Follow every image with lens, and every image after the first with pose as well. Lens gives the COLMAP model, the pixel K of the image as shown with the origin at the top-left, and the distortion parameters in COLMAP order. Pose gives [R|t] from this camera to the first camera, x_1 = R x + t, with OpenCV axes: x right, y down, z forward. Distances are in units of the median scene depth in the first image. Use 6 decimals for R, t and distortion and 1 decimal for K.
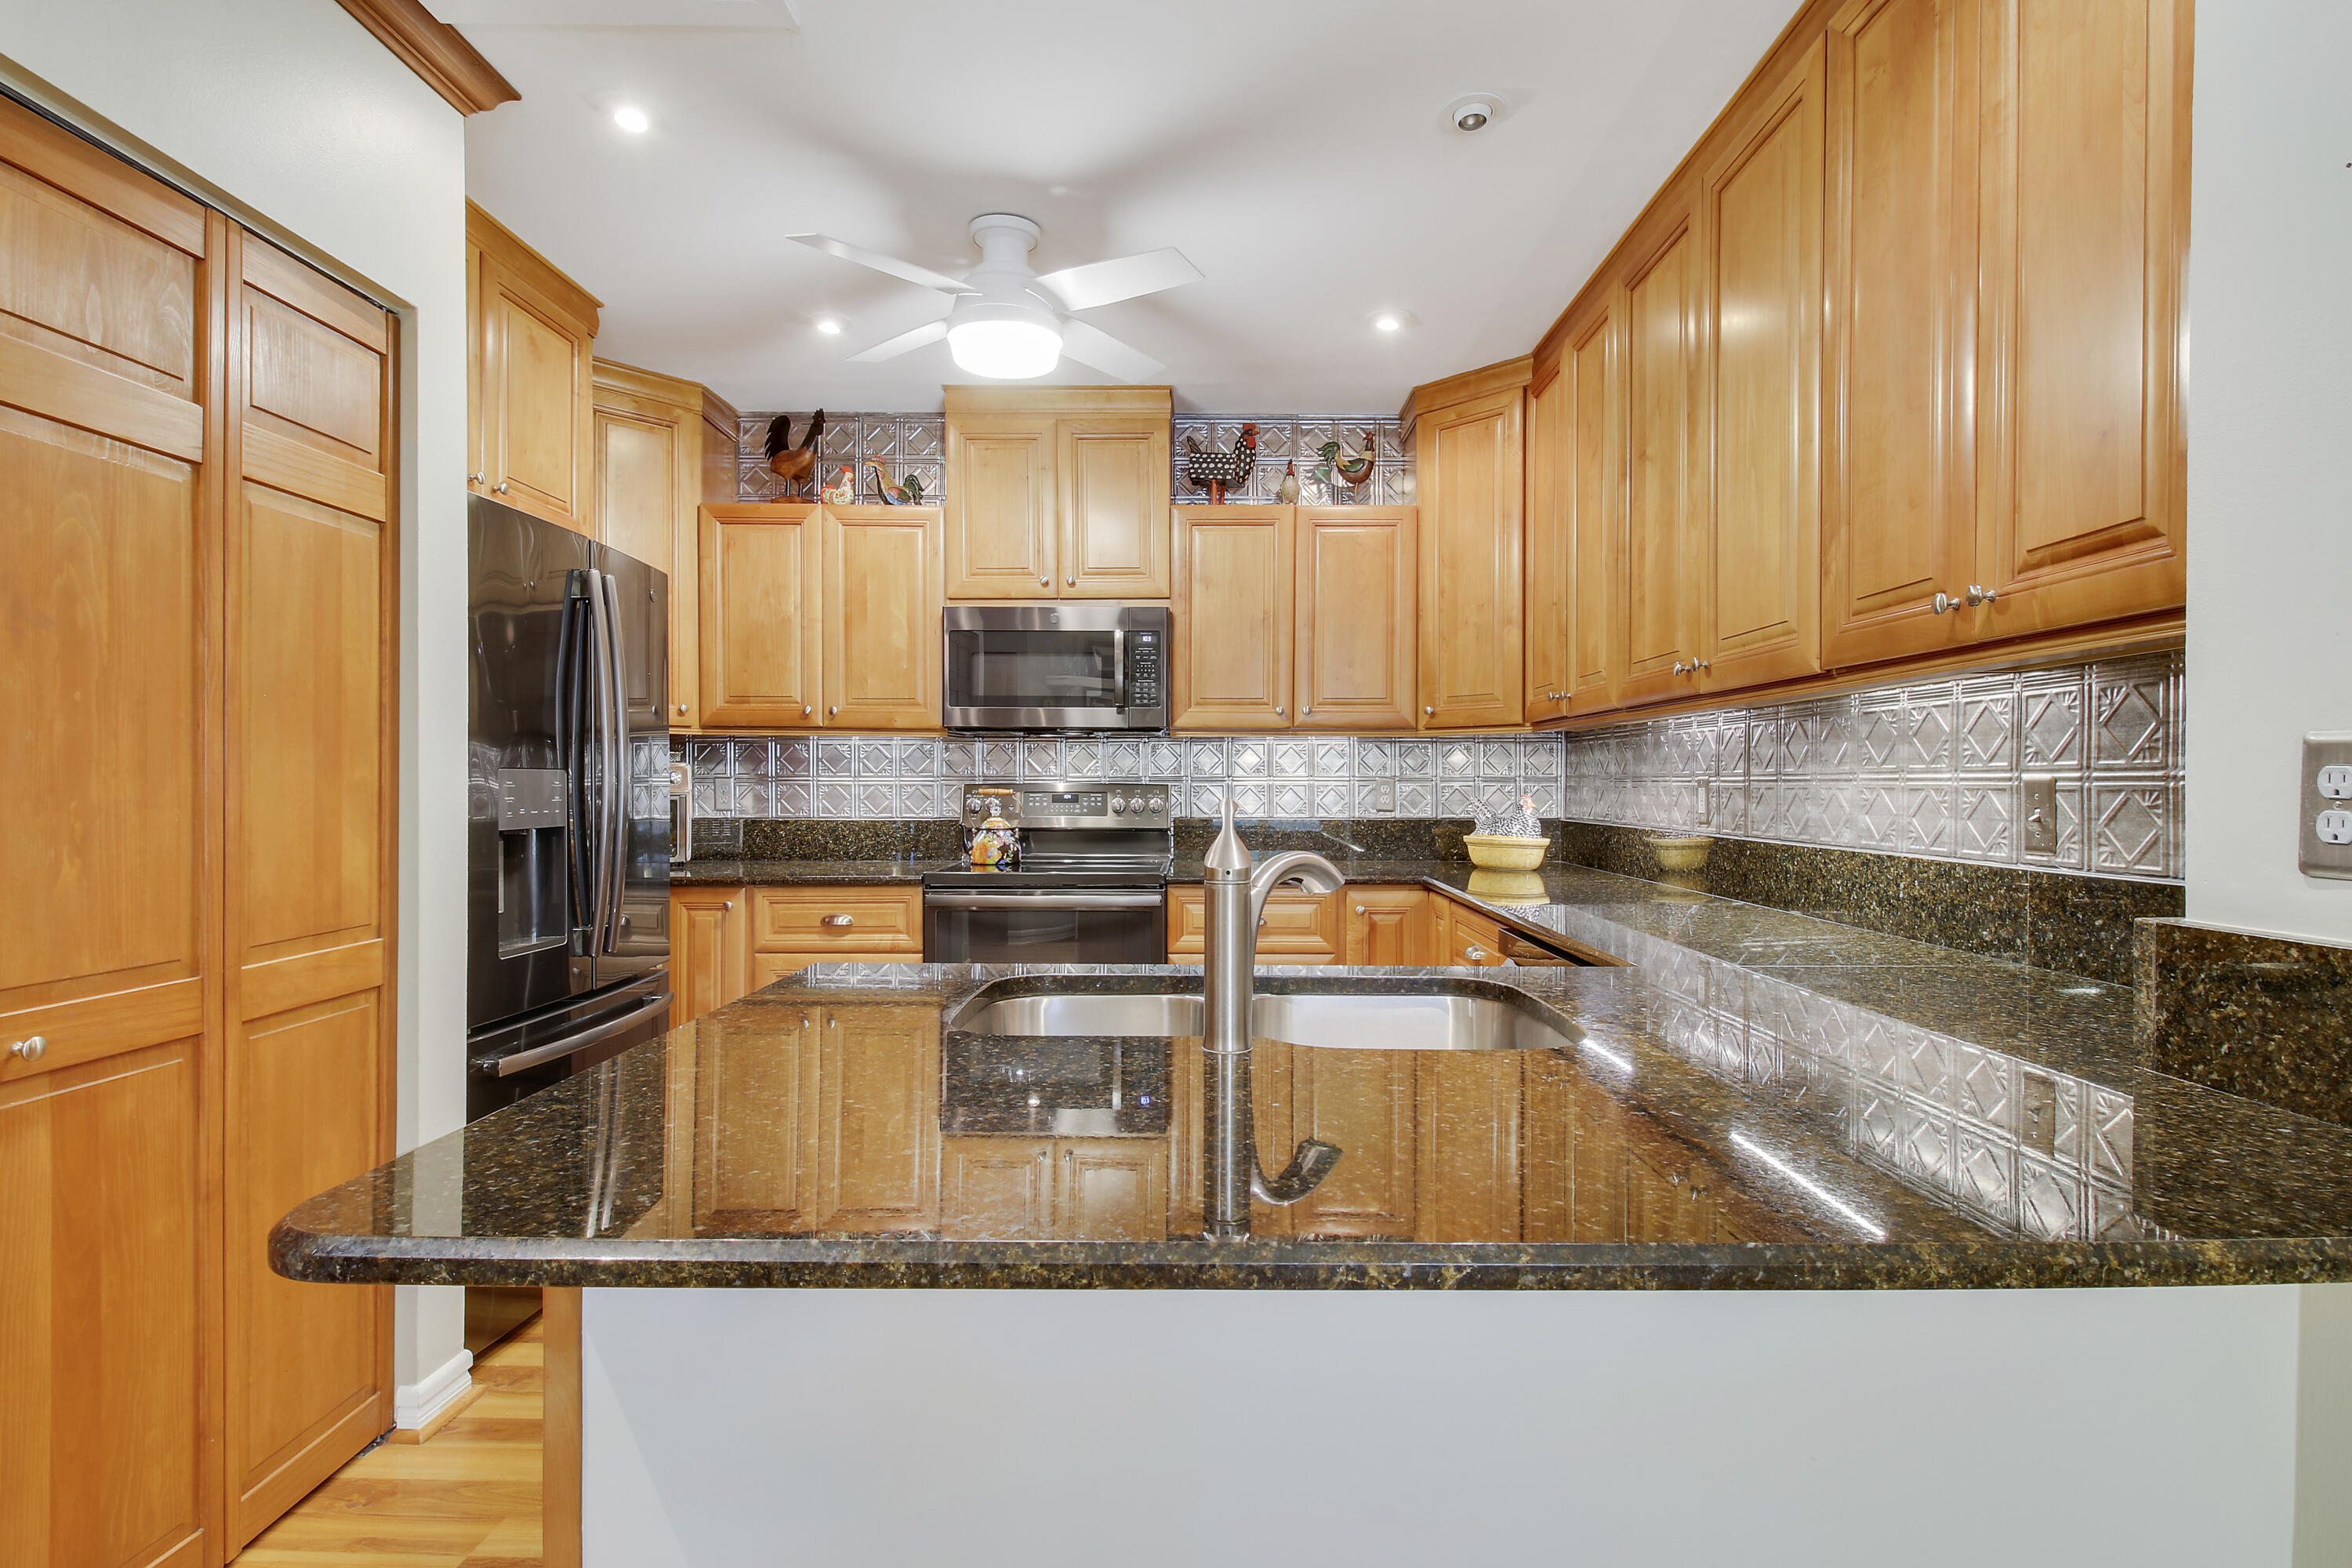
lens RADIAL K [[1095.6, 0, 1180.4], [0, 1095.6, 786.3], [0, 0, 1]] dist [0.010889, -0.010952]
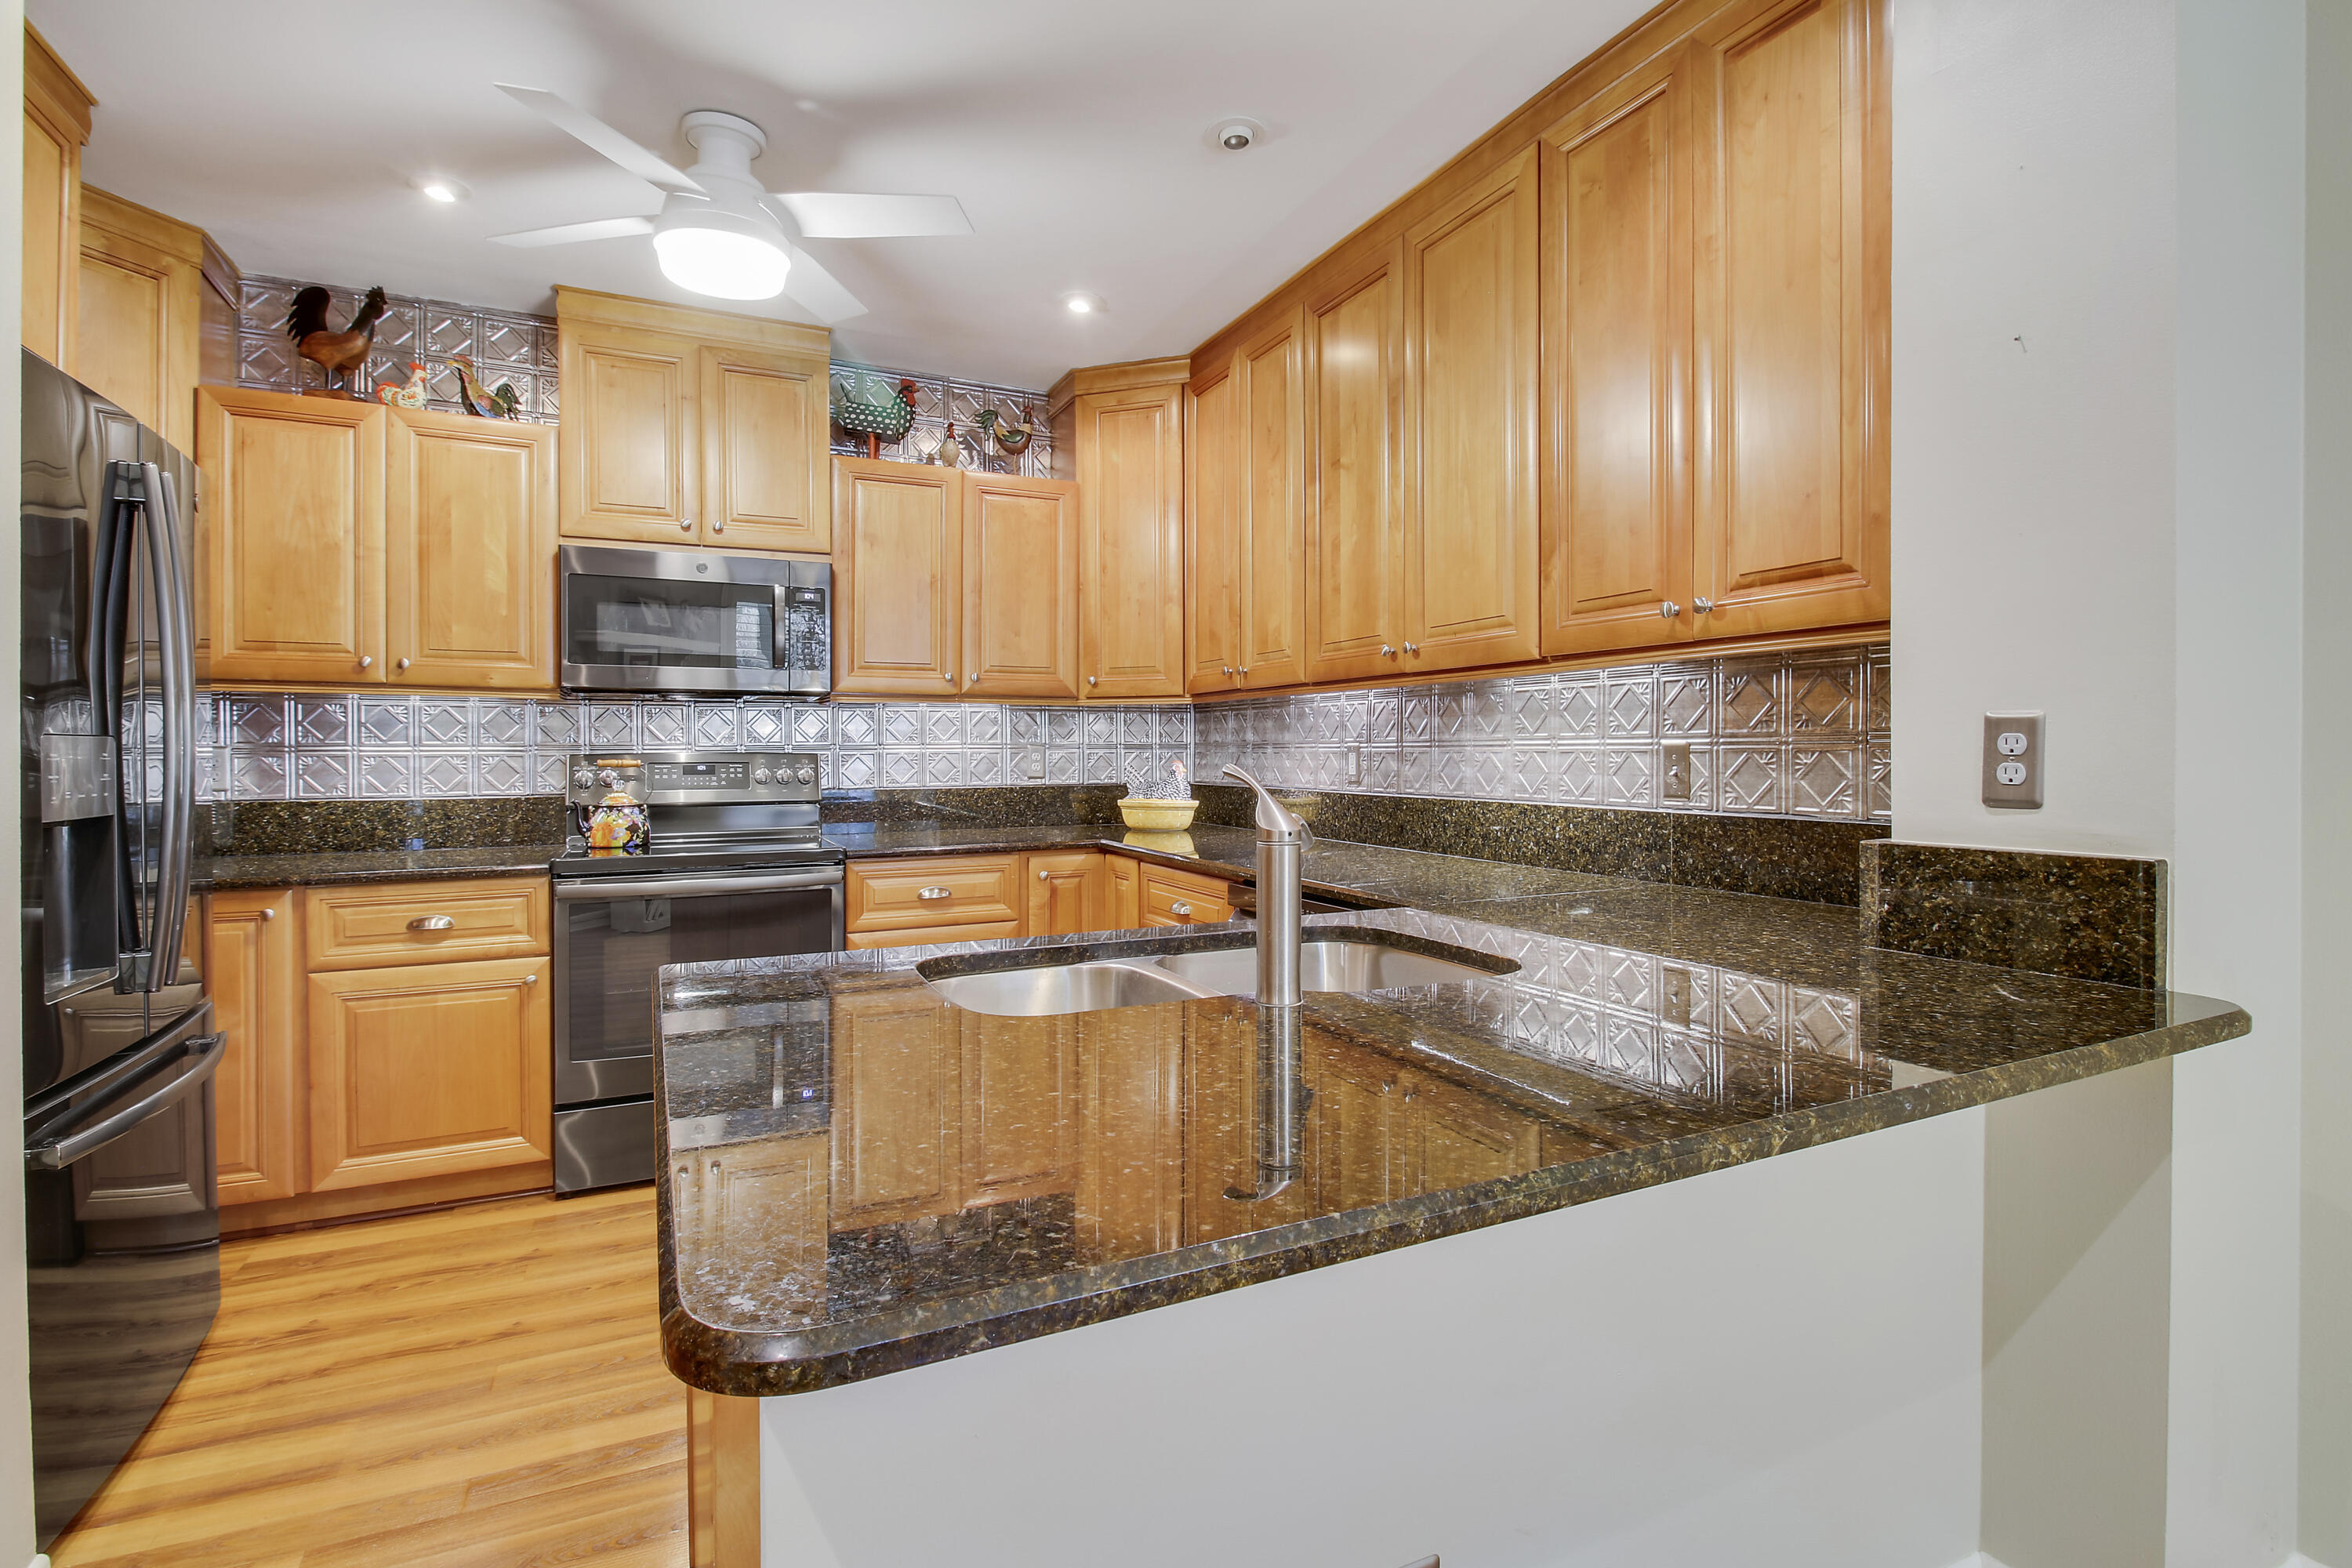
lens RADIAL K [[1095.6, 0, 1164.0], [0, 1095.6, 748.4], [0, 0, 1]] dist [0.010889, -0.010952]
pose [[0.901374, -0.004212, 0.433021, -0.170427], [0.006658, 0.999969, -0.004133, 0.000180], [-0.432990, 0.006608, 0.901375, 0.034306]]
